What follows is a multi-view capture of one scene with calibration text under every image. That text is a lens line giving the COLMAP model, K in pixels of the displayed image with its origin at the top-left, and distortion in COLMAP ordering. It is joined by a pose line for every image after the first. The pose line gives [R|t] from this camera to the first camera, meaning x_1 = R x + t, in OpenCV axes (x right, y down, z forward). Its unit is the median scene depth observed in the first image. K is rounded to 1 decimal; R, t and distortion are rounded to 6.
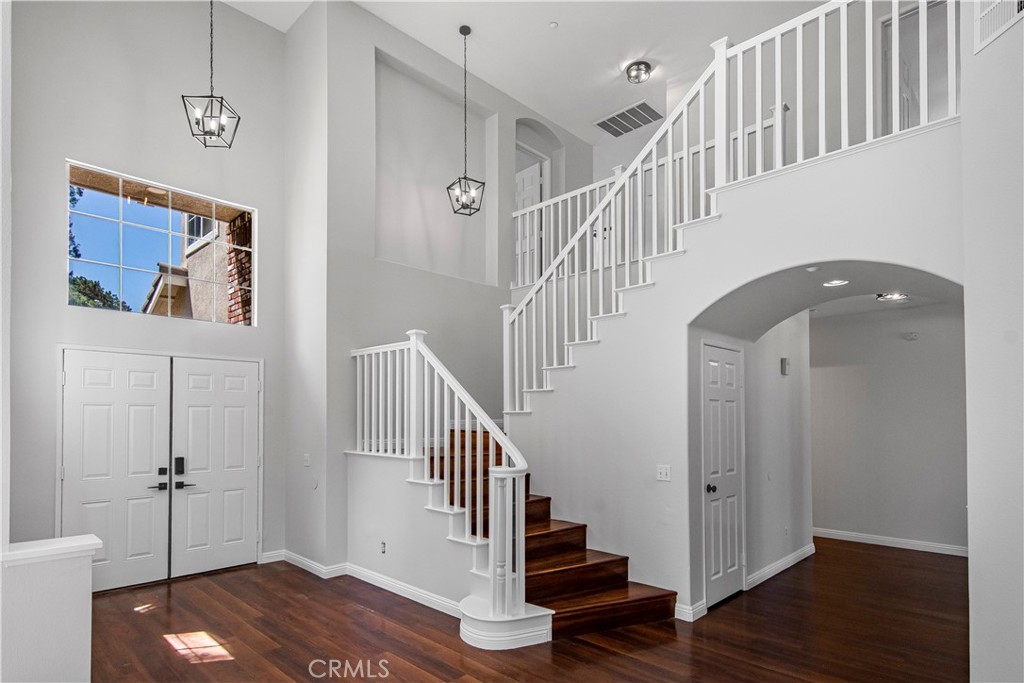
lens RADIAL K [[537.8, 0, 513.9], [0, 537.8, 410.7], [0, 0, 1]] dist [0.024393, -0.003626]
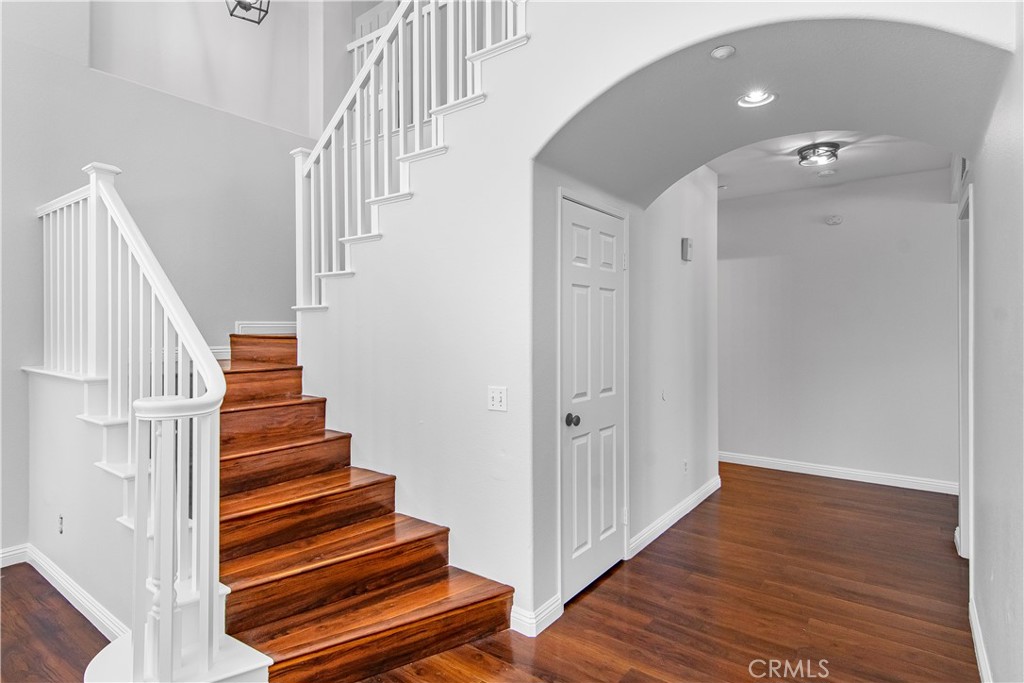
lens RADIAL K [[537.8, 0, 512.4], [0, 537.8, 337.6], [0, 0, 1]] dist [0.024393, -0.003626]
pose [[0.990920, -0.002983, 0.134418, 0.194444], [-0.000860, 0.999593, 0.028521, 0.024745], [-0.134449, -0.028378, 0.990514, 0.347454]]
